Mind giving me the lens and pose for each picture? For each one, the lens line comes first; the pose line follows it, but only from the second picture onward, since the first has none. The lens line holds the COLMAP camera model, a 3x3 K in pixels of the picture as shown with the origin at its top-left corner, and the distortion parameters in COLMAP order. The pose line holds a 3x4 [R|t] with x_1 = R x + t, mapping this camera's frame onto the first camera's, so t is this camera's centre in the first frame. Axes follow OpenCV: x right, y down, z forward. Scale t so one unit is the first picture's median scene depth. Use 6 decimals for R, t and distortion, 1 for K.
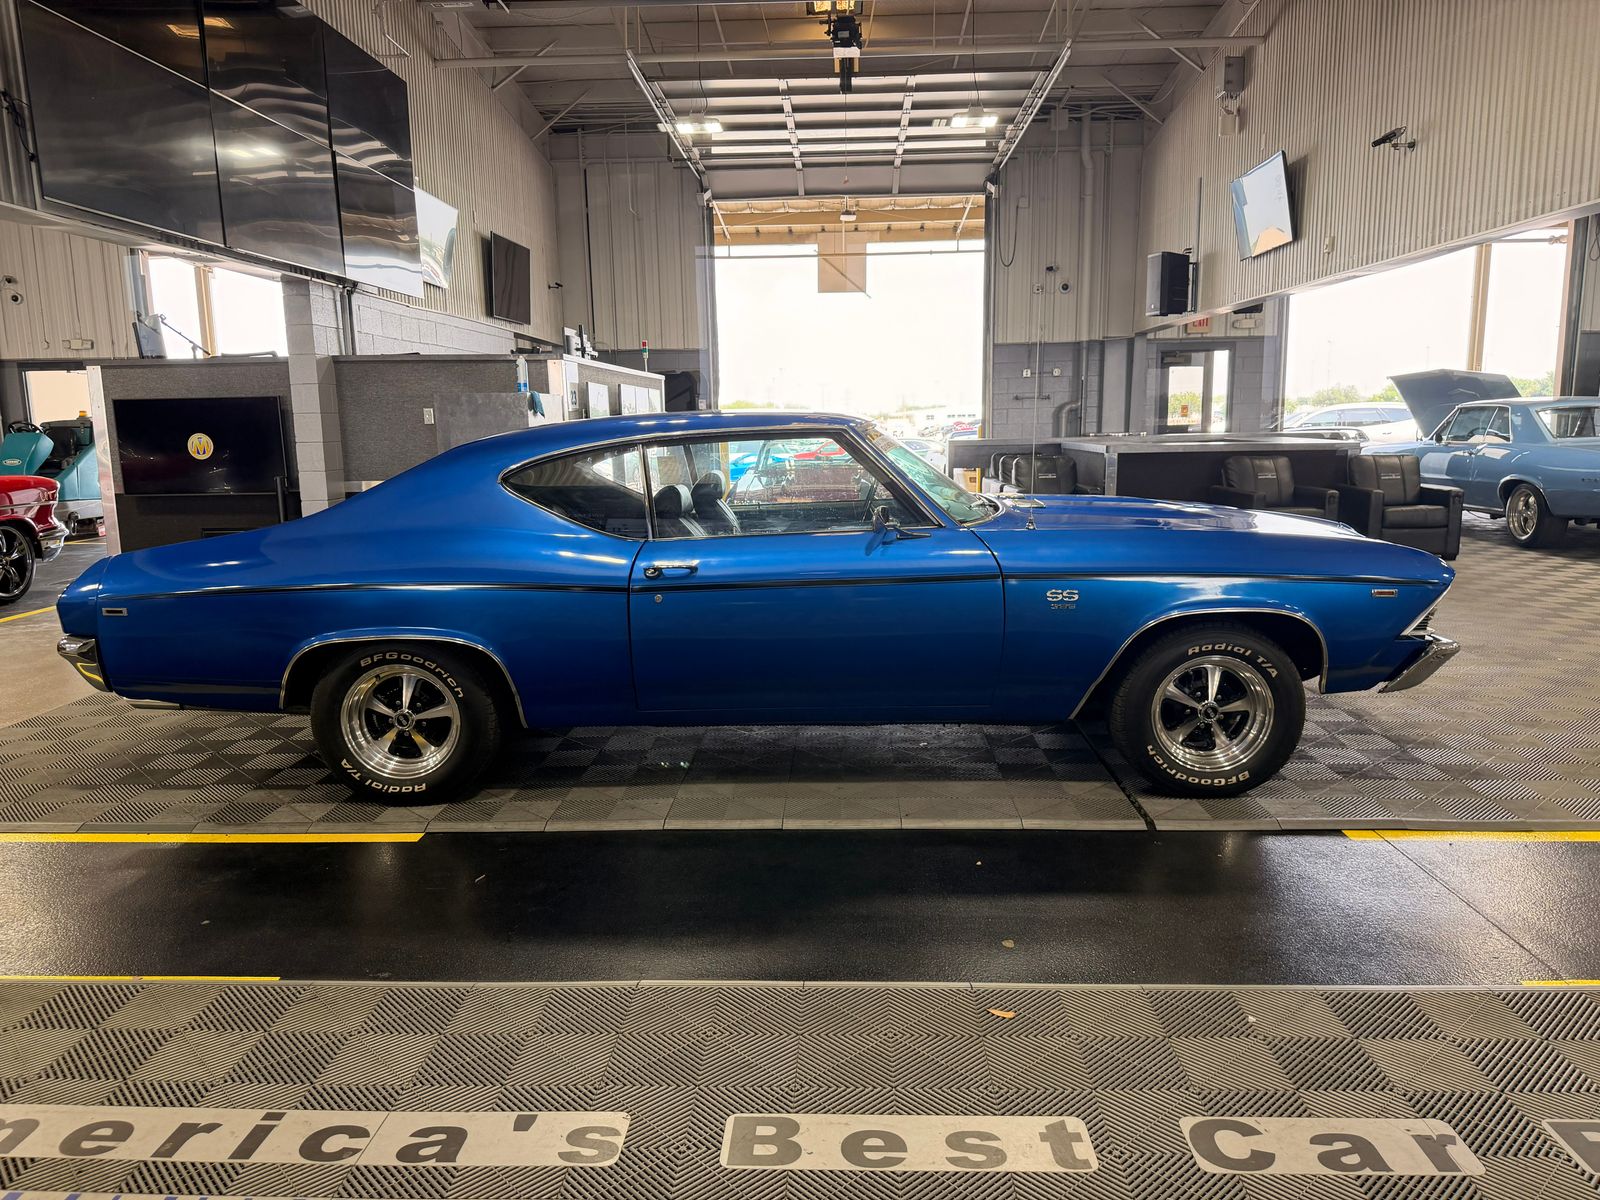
lens RADIAL K [[1156.0, 0, 800.0], [0, 1156.0, 600.0], [0, 0, 1]] dist [0.003527, -0.012484]
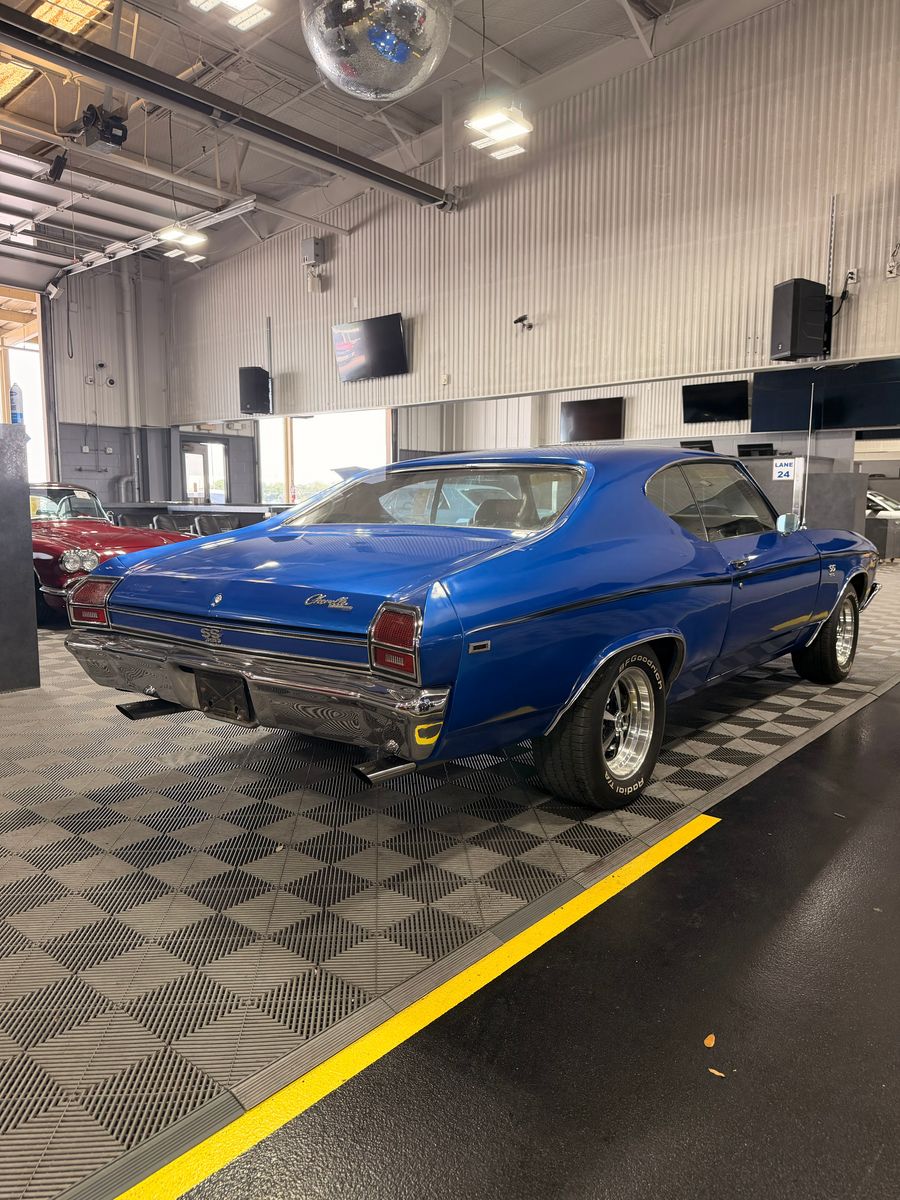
lens RADIAL K [[856.9, 0, 450.0], [0, 856.9, 600.0], [0, 0, 1]] dist [0.003246, 0.010914]
pose [[0.646698, -0.060274, 0.760361, -0.245895], [0.094043, 0.995568, -0.001066, -0.004546], [-0.756927, 0.072196, 0.649499, 0.149328]]
